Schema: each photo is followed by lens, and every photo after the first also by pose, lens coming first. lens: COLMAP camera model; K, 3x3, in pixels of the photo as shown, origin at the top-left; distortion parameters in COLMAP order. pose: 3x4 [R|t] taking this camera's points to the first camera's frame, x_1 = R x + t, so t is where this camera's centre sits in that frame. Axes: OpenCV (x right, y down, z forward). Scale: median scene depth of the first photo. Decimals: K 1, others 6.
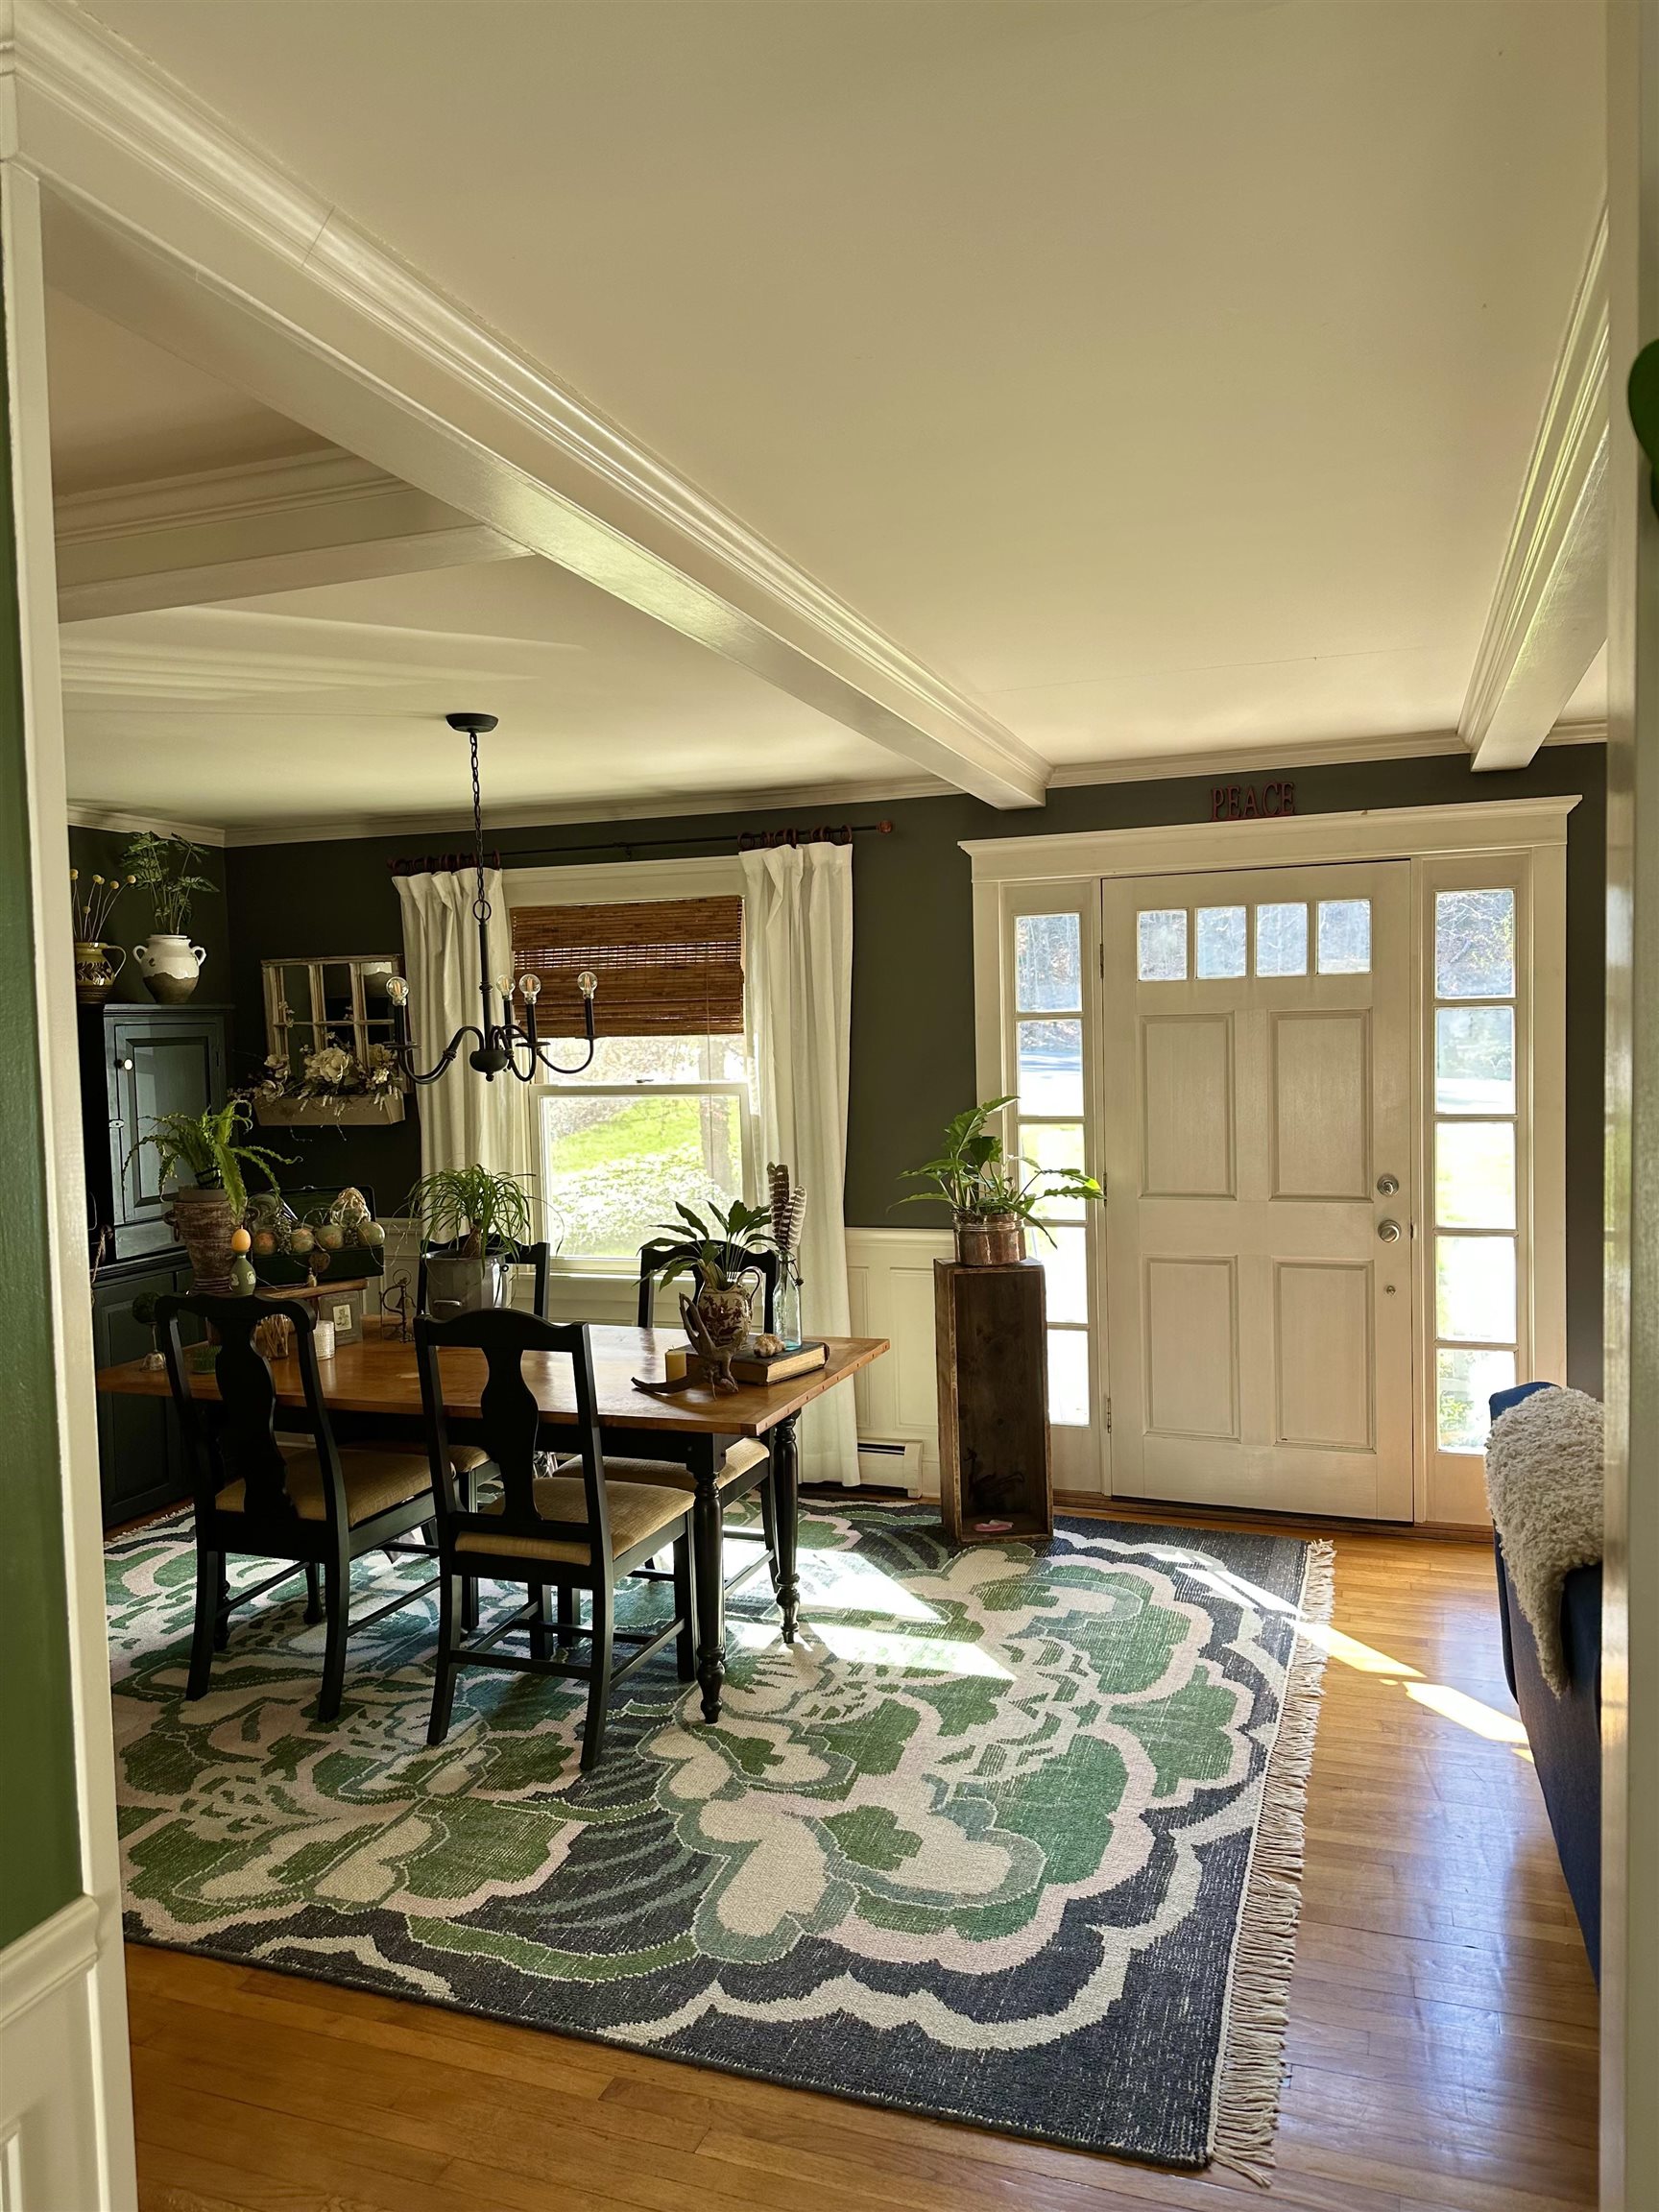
lens RADIAL K [[1547.7, 0, 832.7], [0, 1547.7, 1096.1], [0, 0, 1]] dist [0.014091, -0.018146]
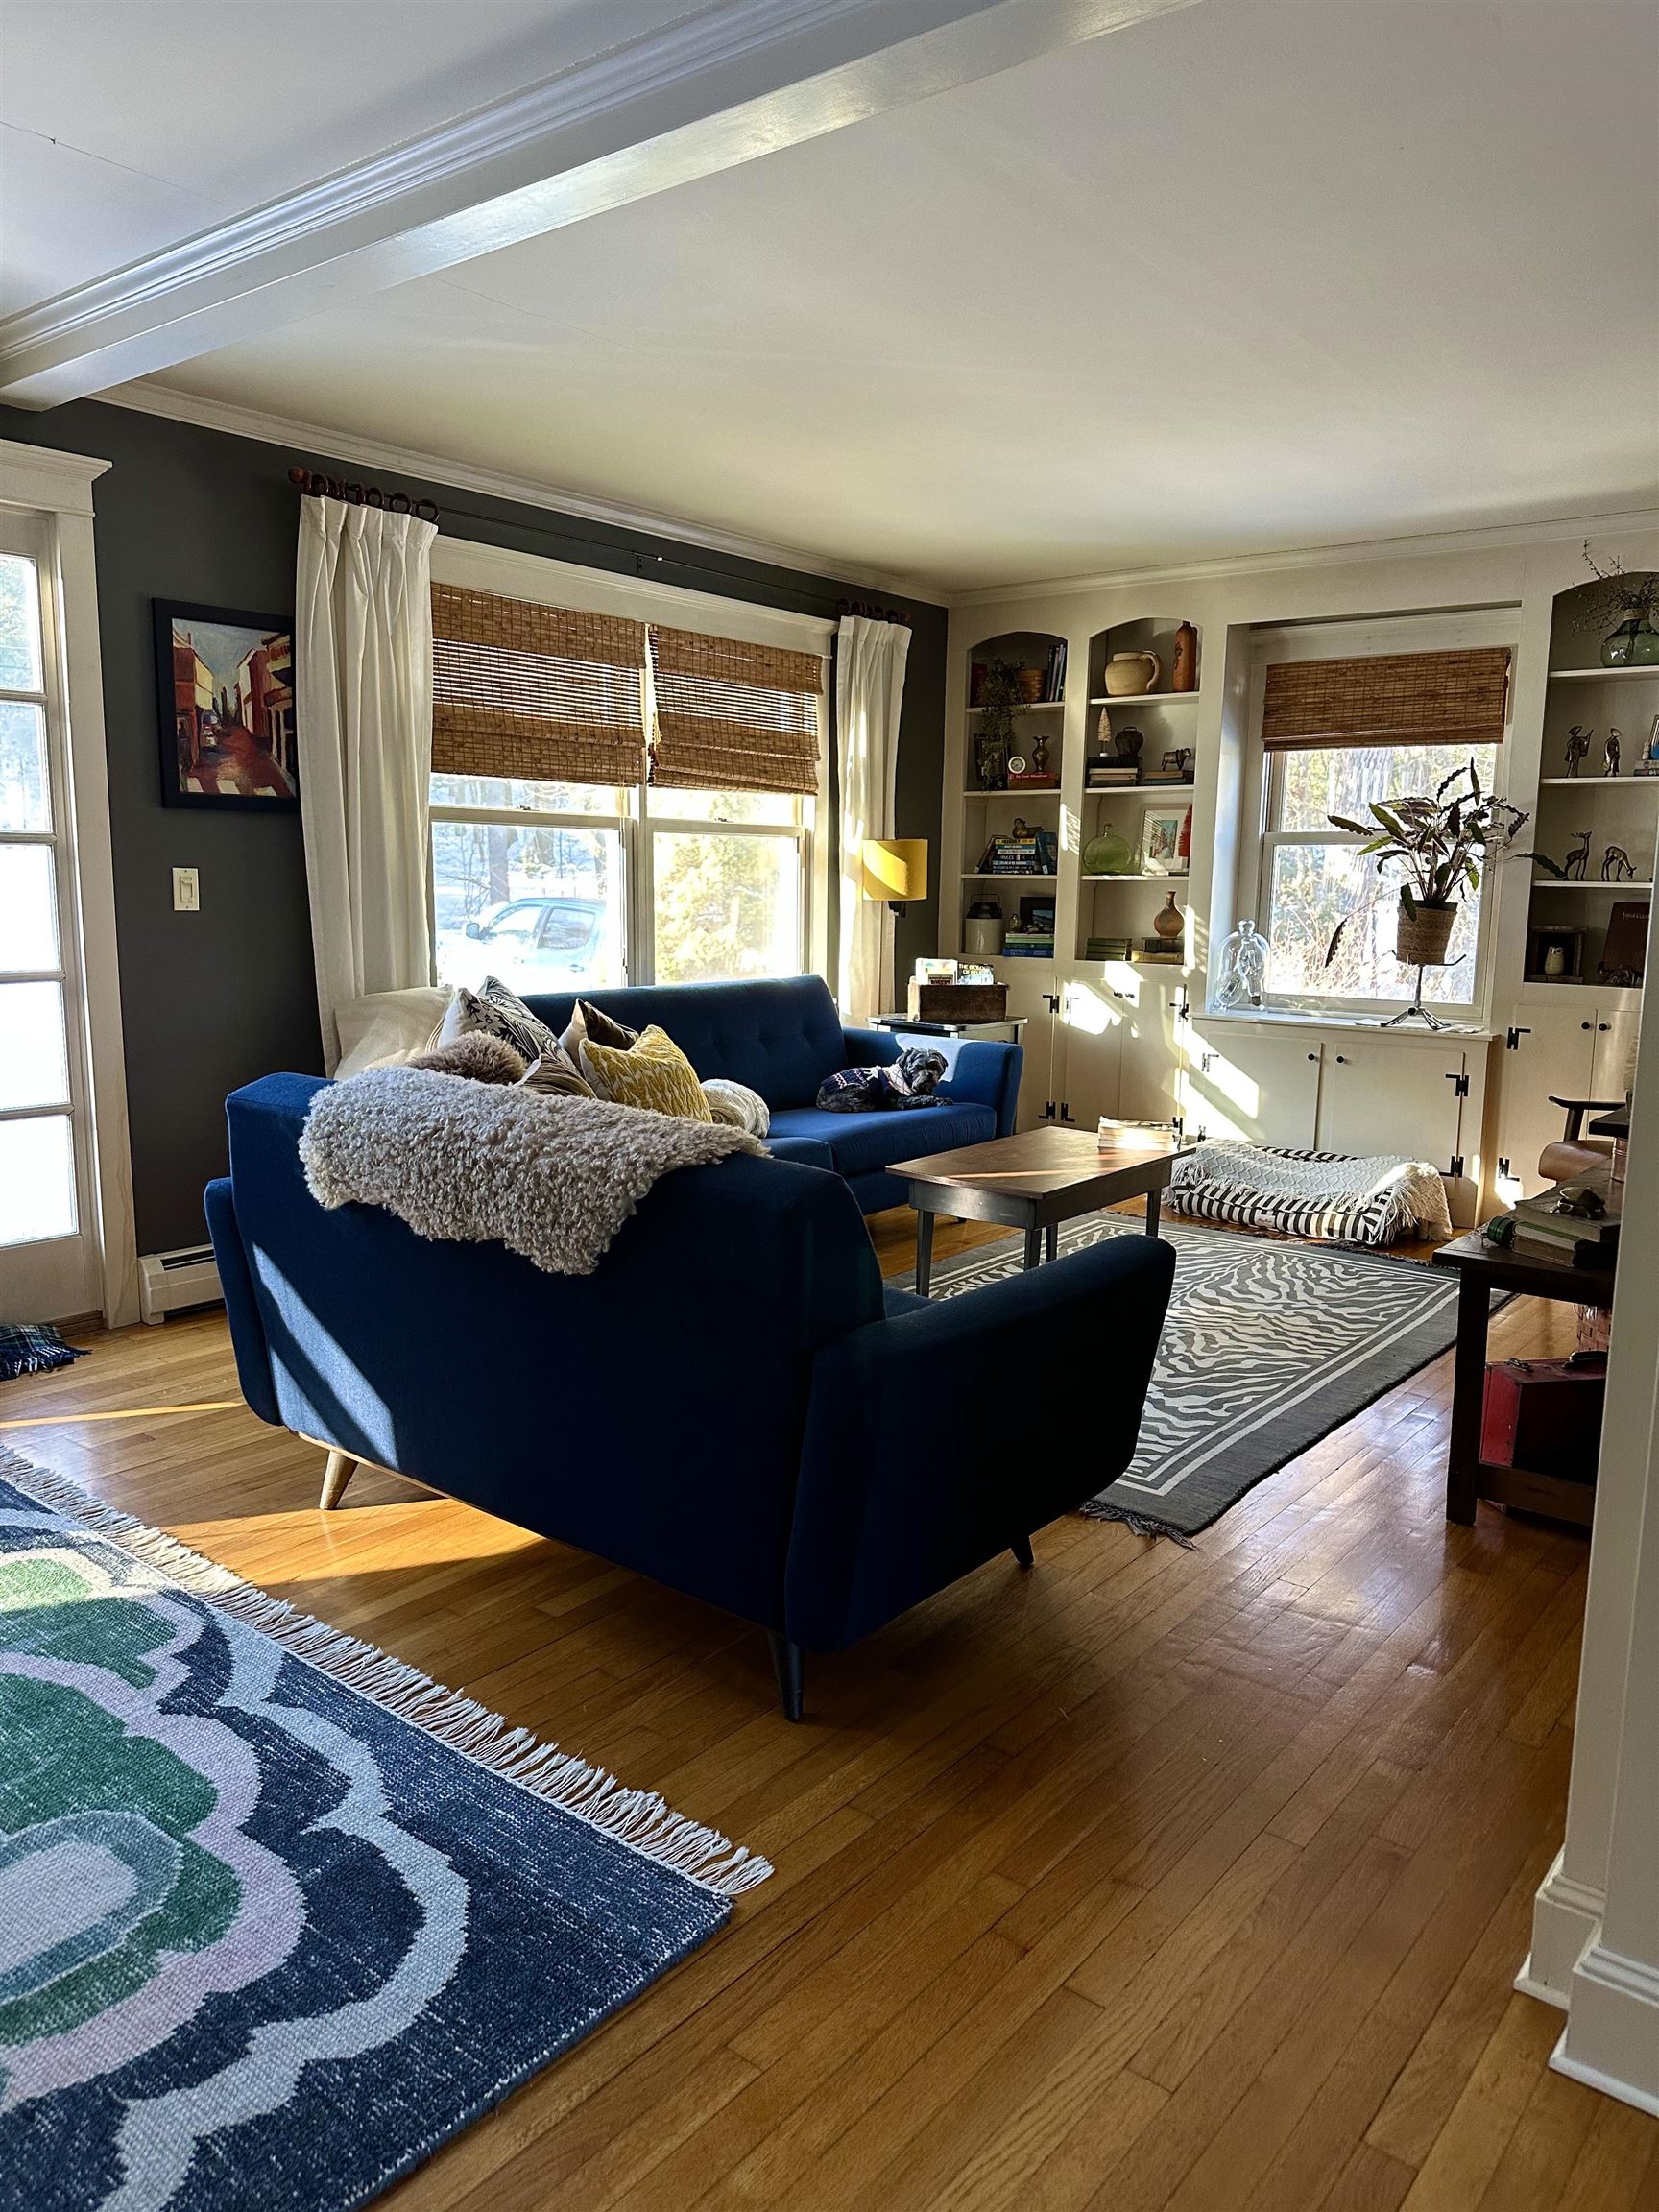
lens RADIAL K [[1547.7, 0, 810.9], [0, 1547.7, 1125.8], [0, 0, 1]] dist [0.014091, -0.018146]
pose [[0.334240, -0.126206, 0.934000, -0.328144], [0.025504, 0.991842, 0.124895, 0.102728], [-0.942143, -0.017924, 0.334732, 0.451843]]
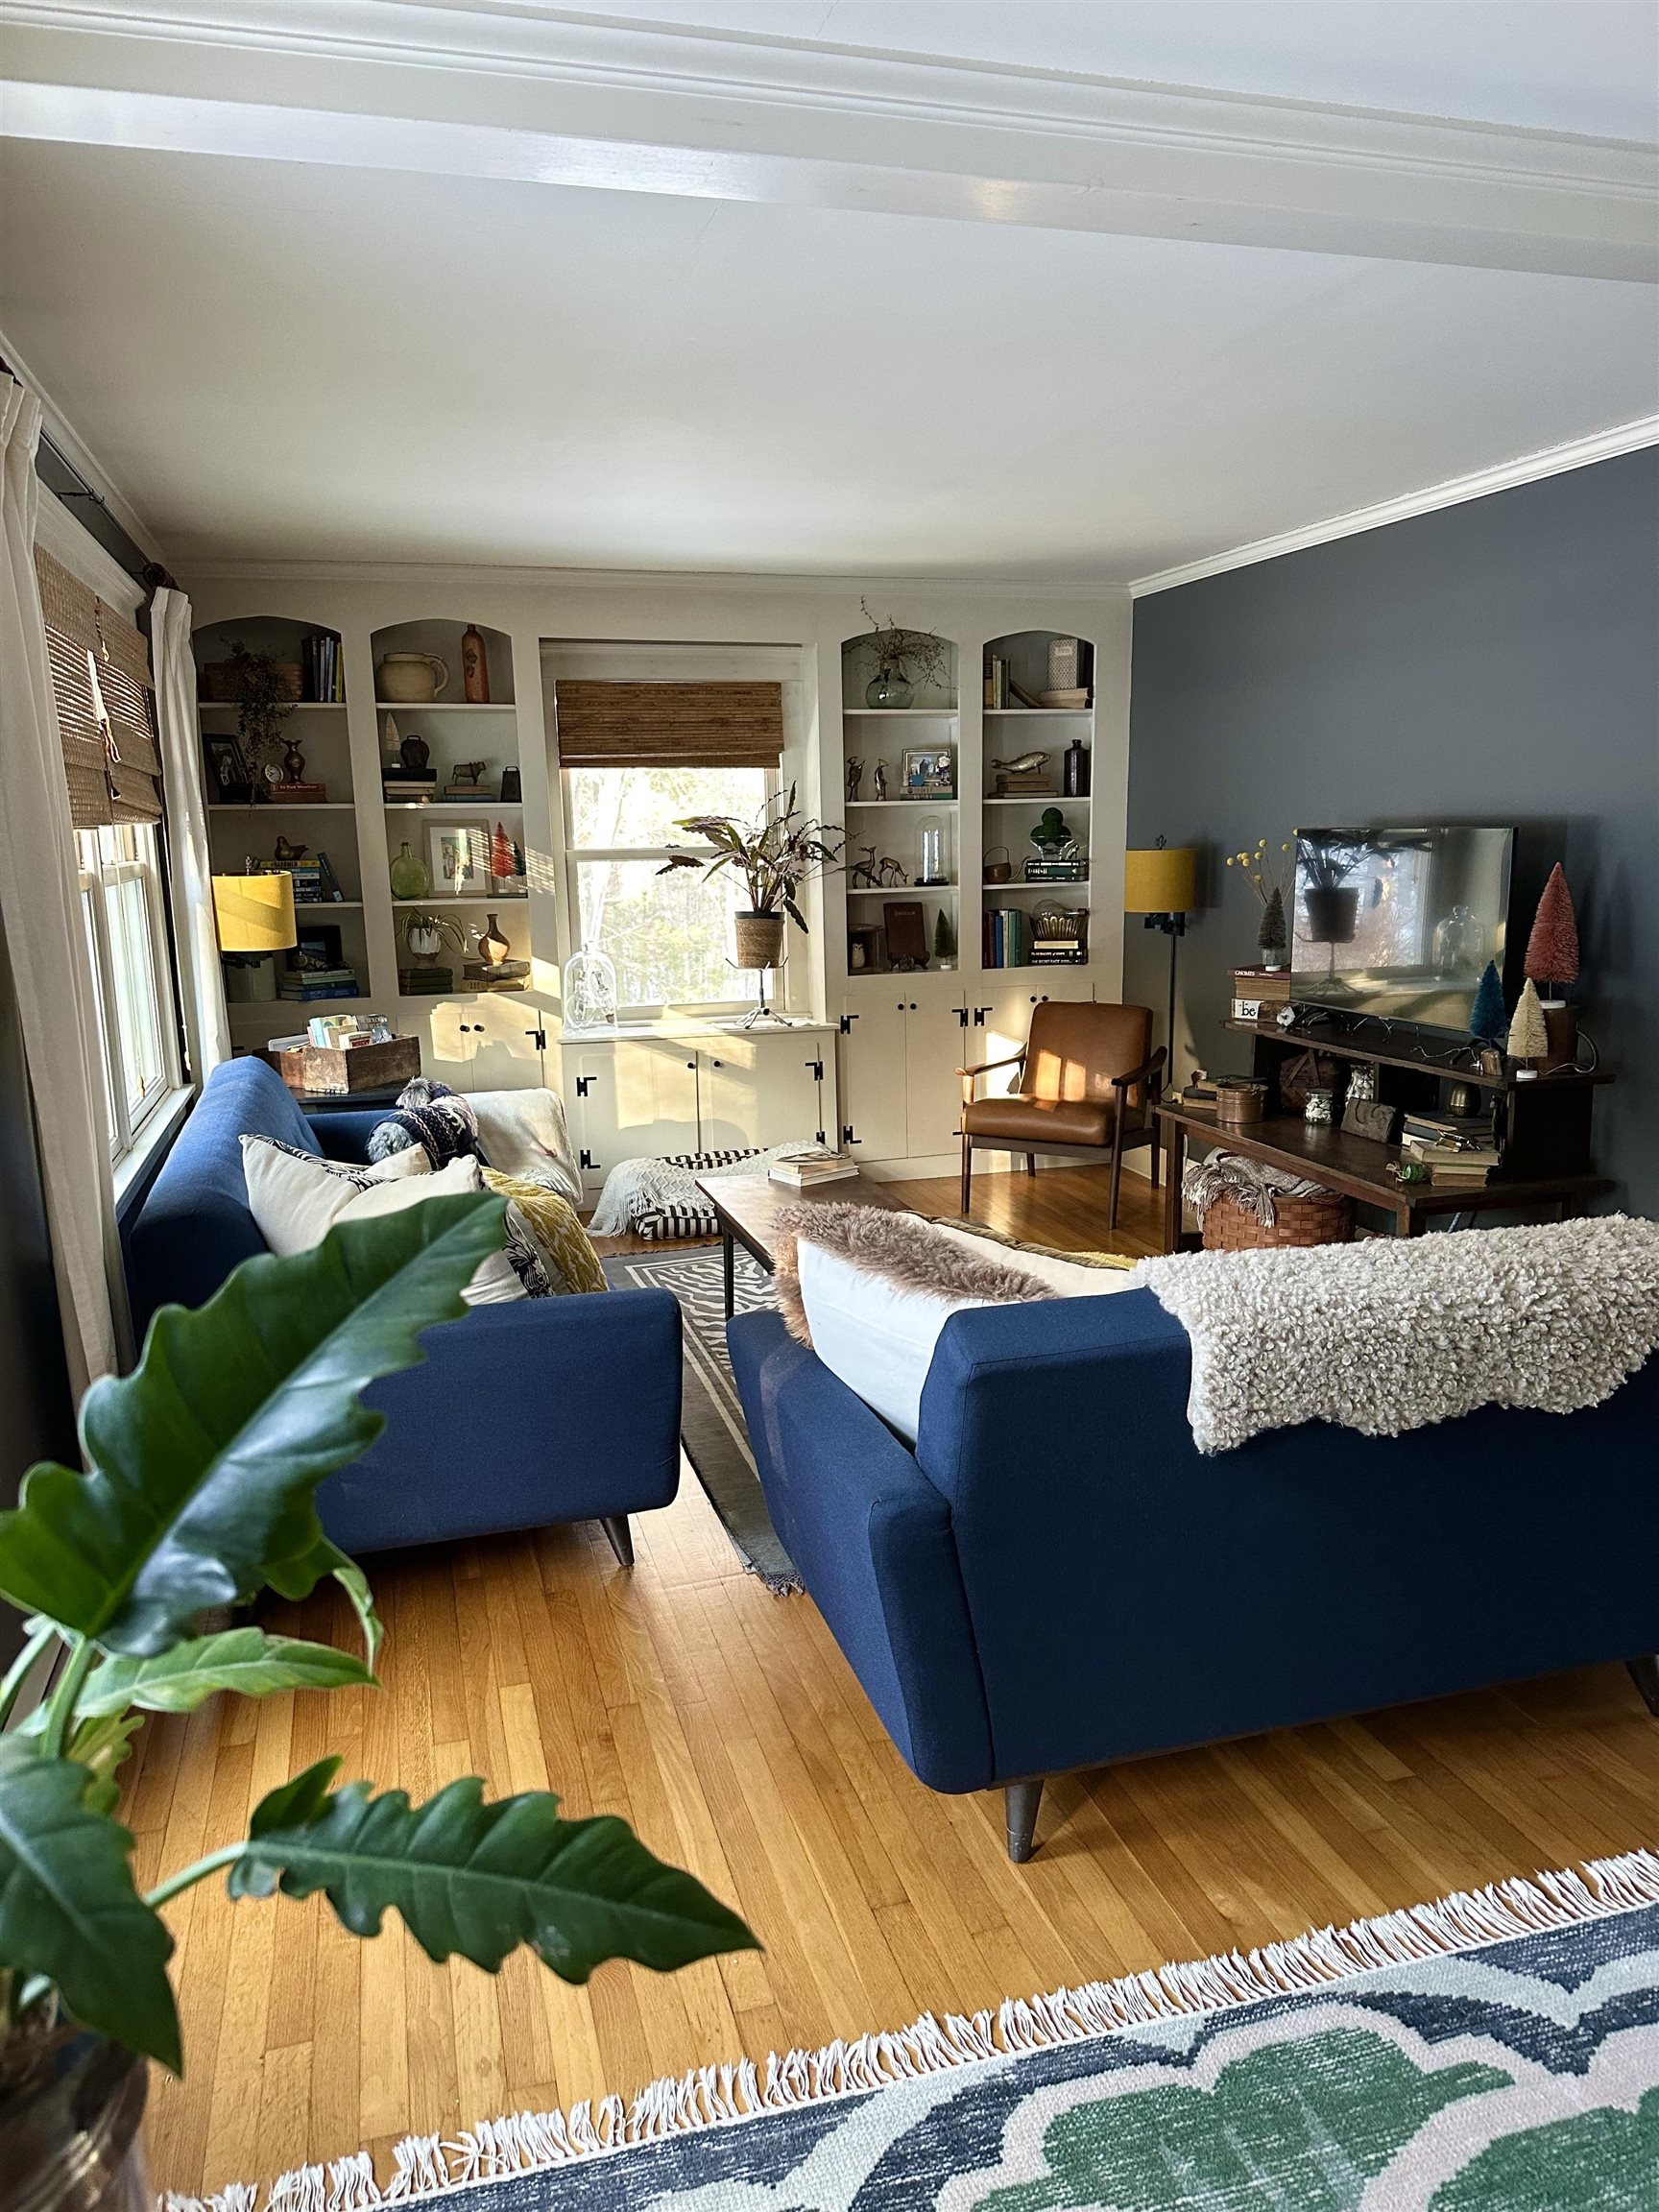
lens RADIAL K [[1547.7, 0, 829.4], [0, 1547.7, 1125.6], [0, 0, 1]] dist [0.014091, -0.018146]
pose [[-0.586037, -0.126349, 0.800373, -0.062916], [0.066148, 0.977011, 0.202668, -0.034905], [-0.807580, 0.171714, -0.564207, 1.437995]]
